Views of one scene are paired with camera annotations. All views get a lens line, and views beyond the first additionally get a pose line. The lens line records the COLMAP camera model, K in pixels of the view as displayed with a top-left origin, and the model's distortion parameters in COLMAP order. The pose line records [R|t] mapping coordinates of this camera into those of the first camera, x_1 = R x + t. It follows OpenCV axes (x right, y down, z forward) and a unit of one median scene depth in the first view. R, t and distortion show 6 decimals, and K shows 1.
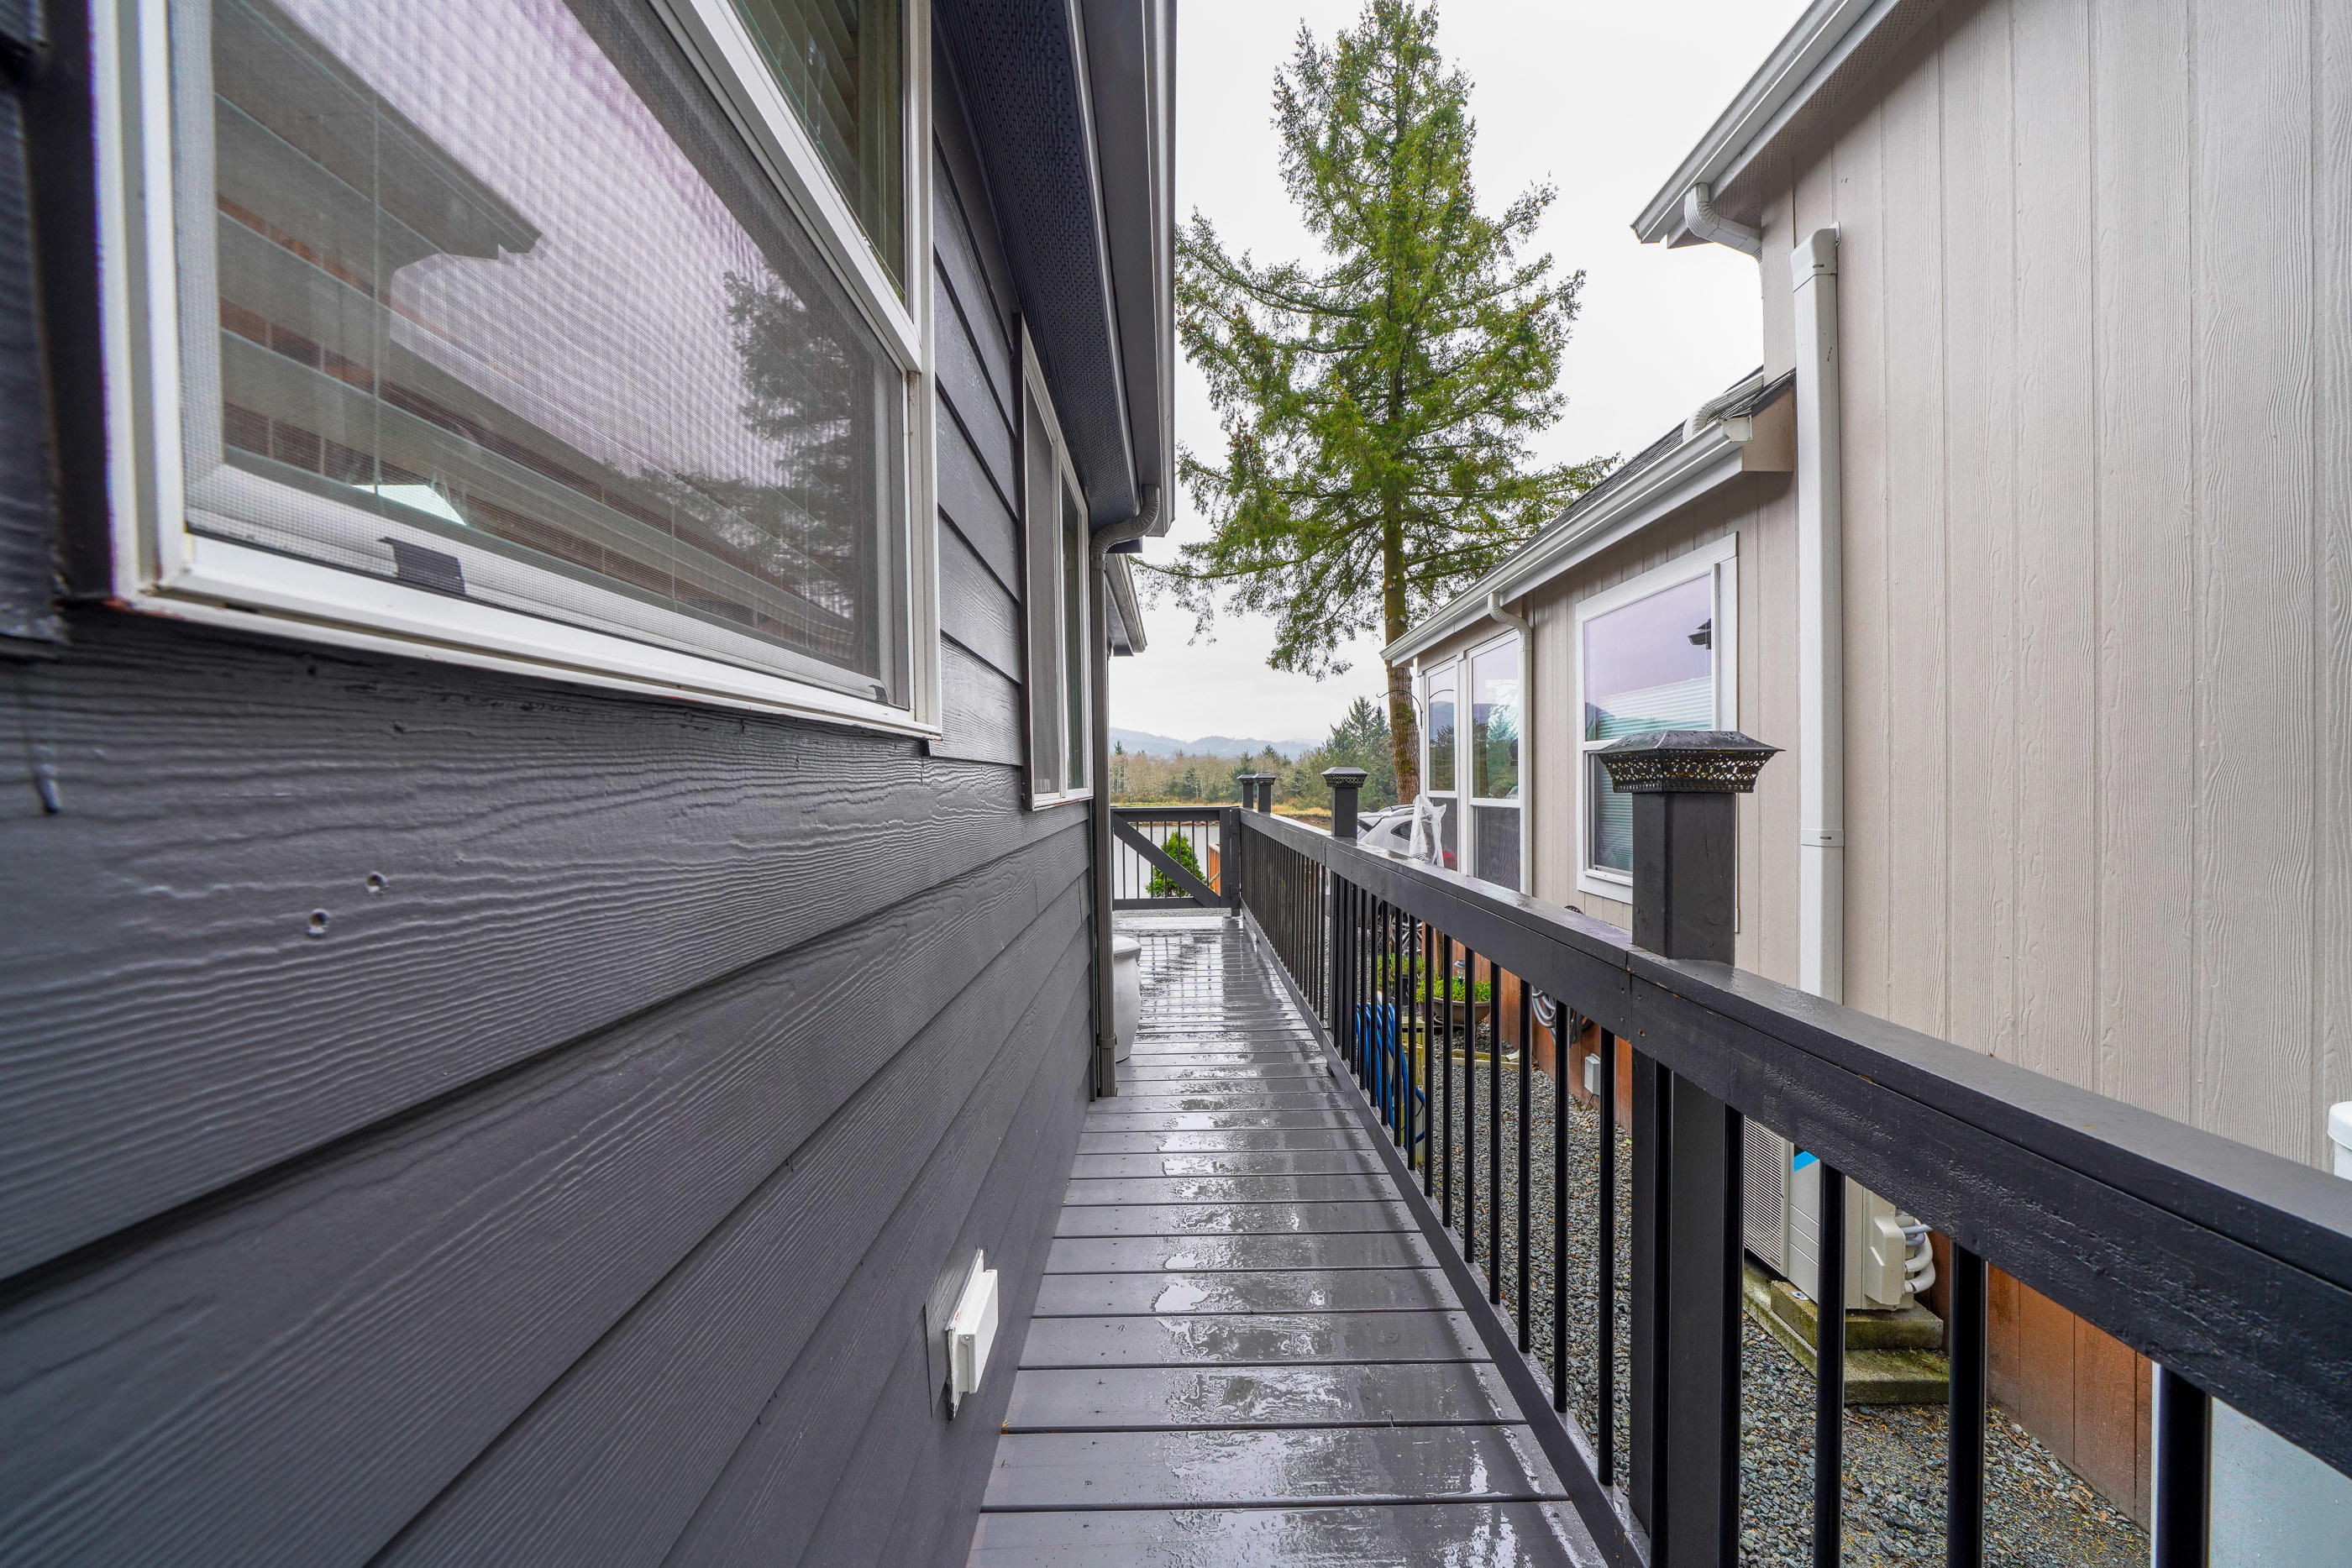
lens RADIAL K [[800.5, 0, 1189.8], [0, 800.5, 789.9], [0, 0, 1]] dist [-0.009556, 0.000041]
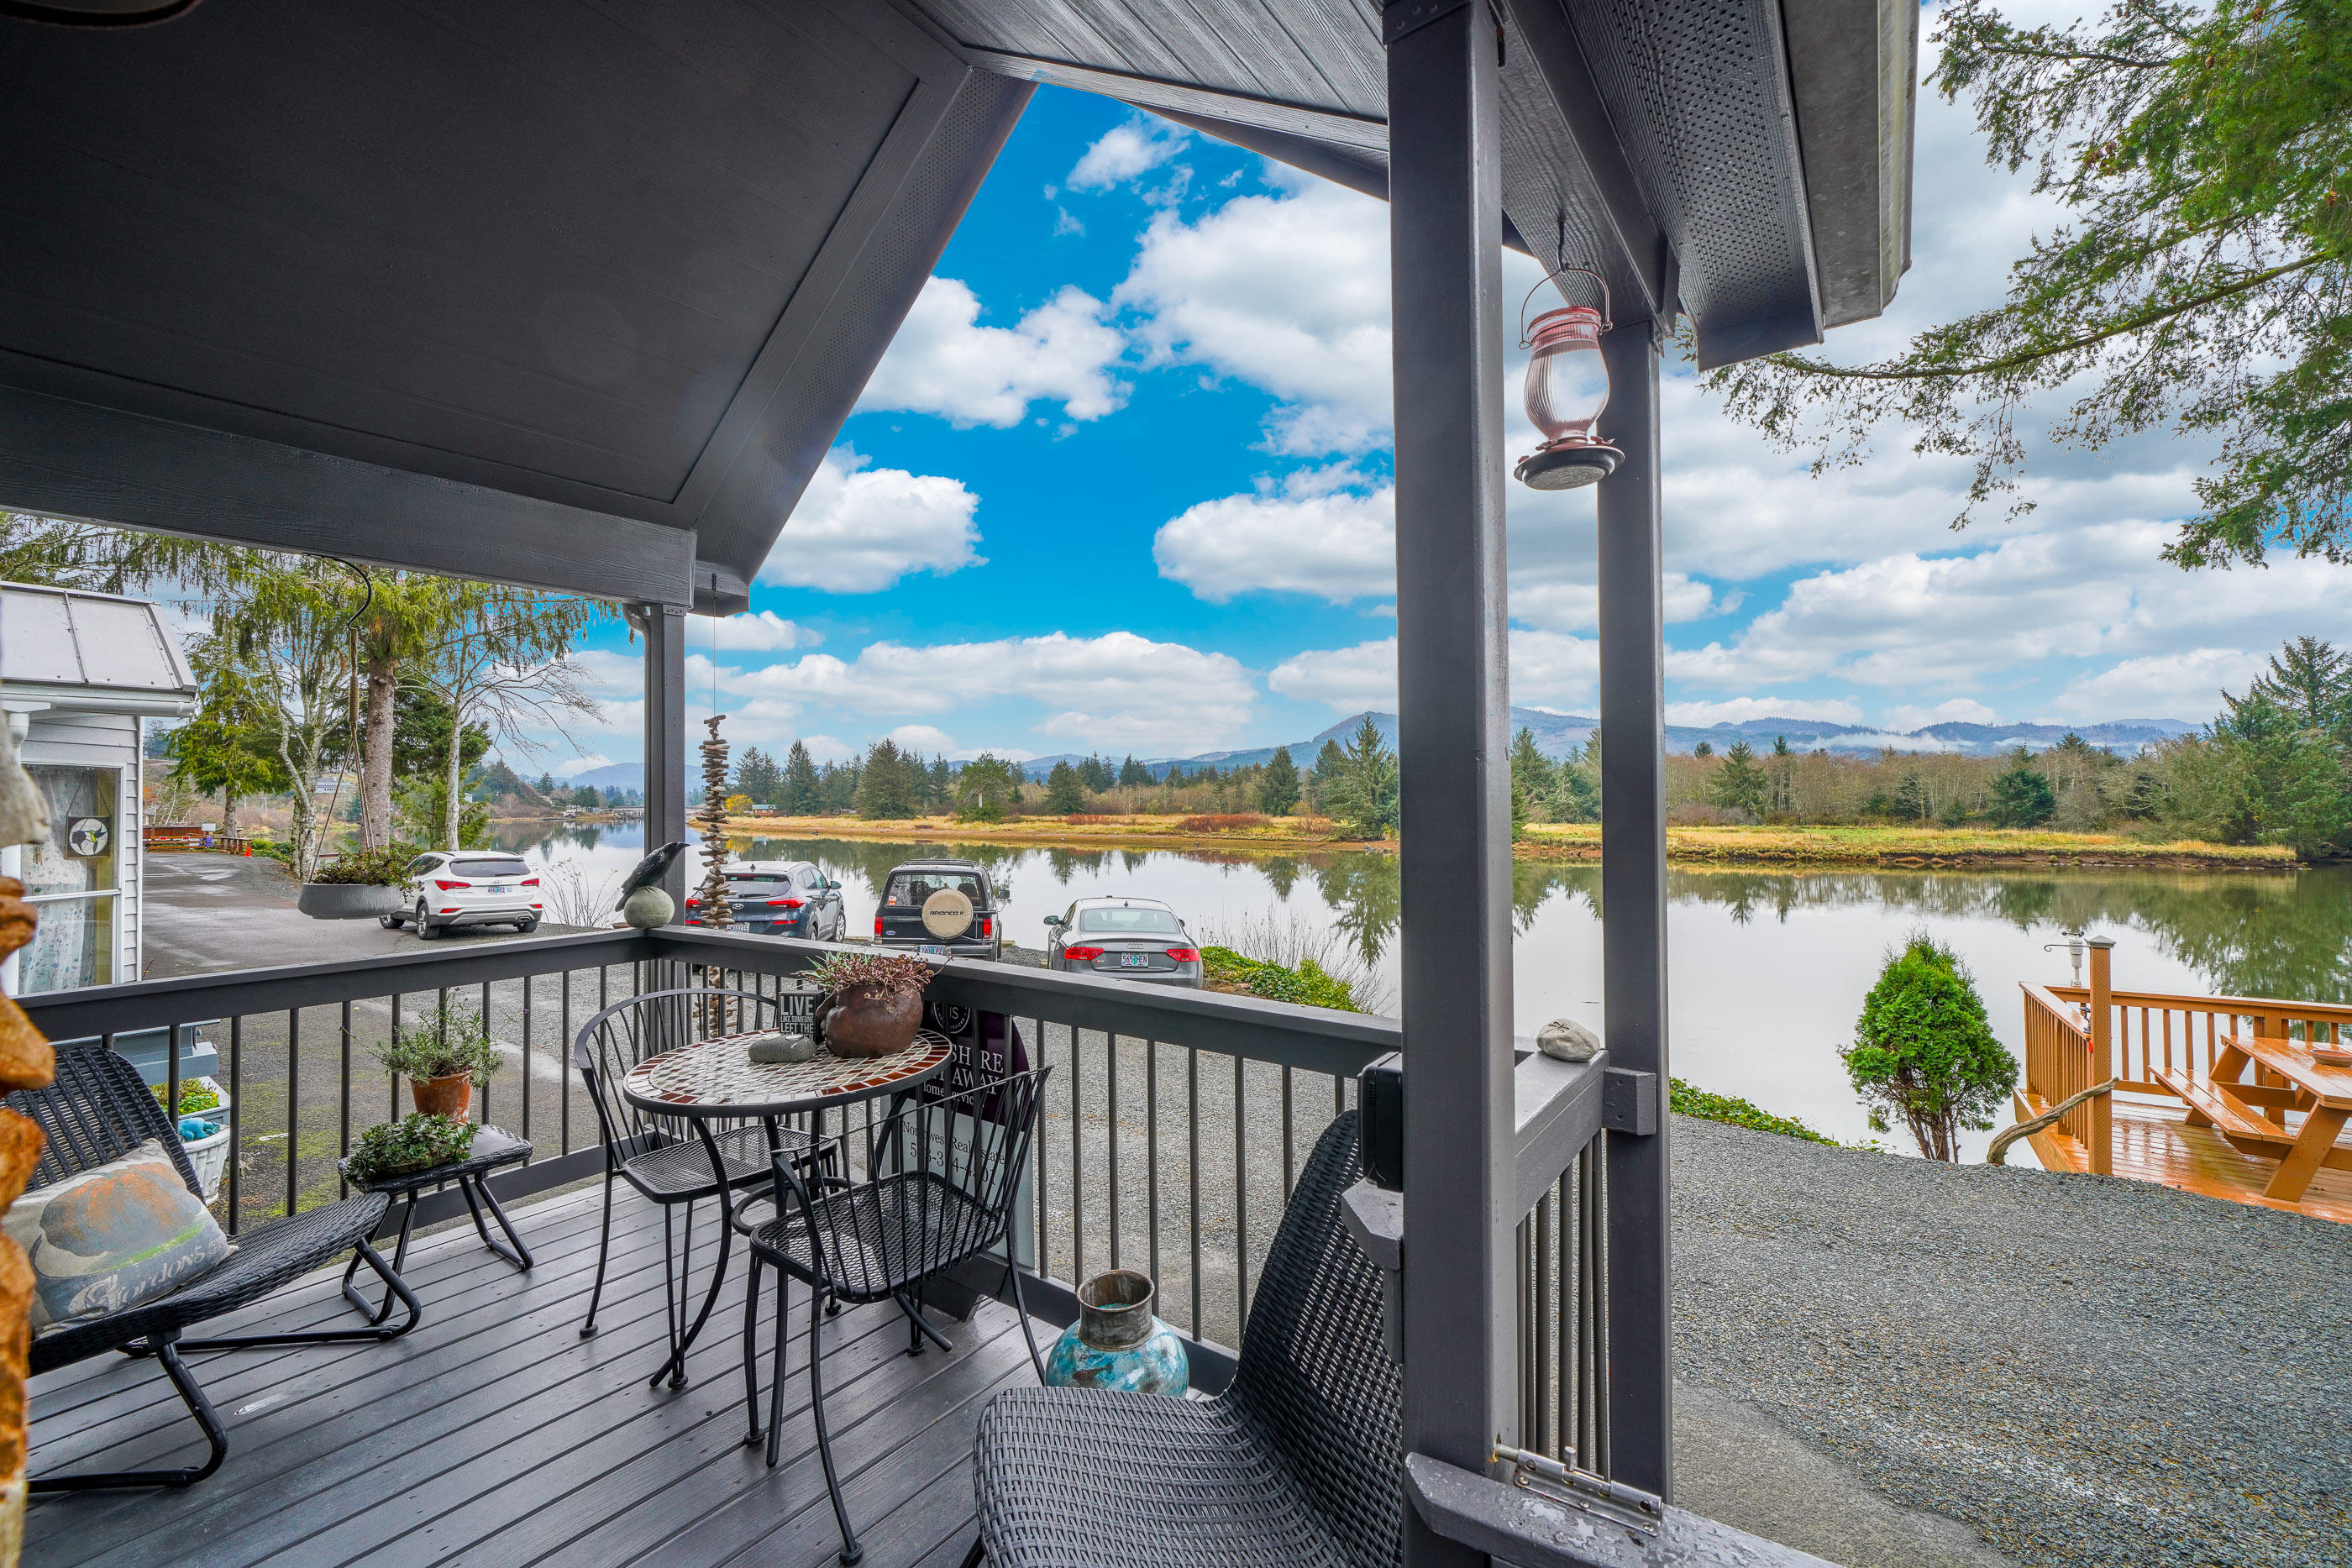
lens RADIAL K [[976.4, 0, 1176.0], [0, 976.4, 784.0], [0, 0, 1]] dist [0.002194, 0.000305]
pose [[0.800600, -0.007623, -0.599151, -0.020709], [-0.004478, 0.999815, -0.018703, -0.024184], [0.599182, 0.017657, 0.800418, 0.284427]]
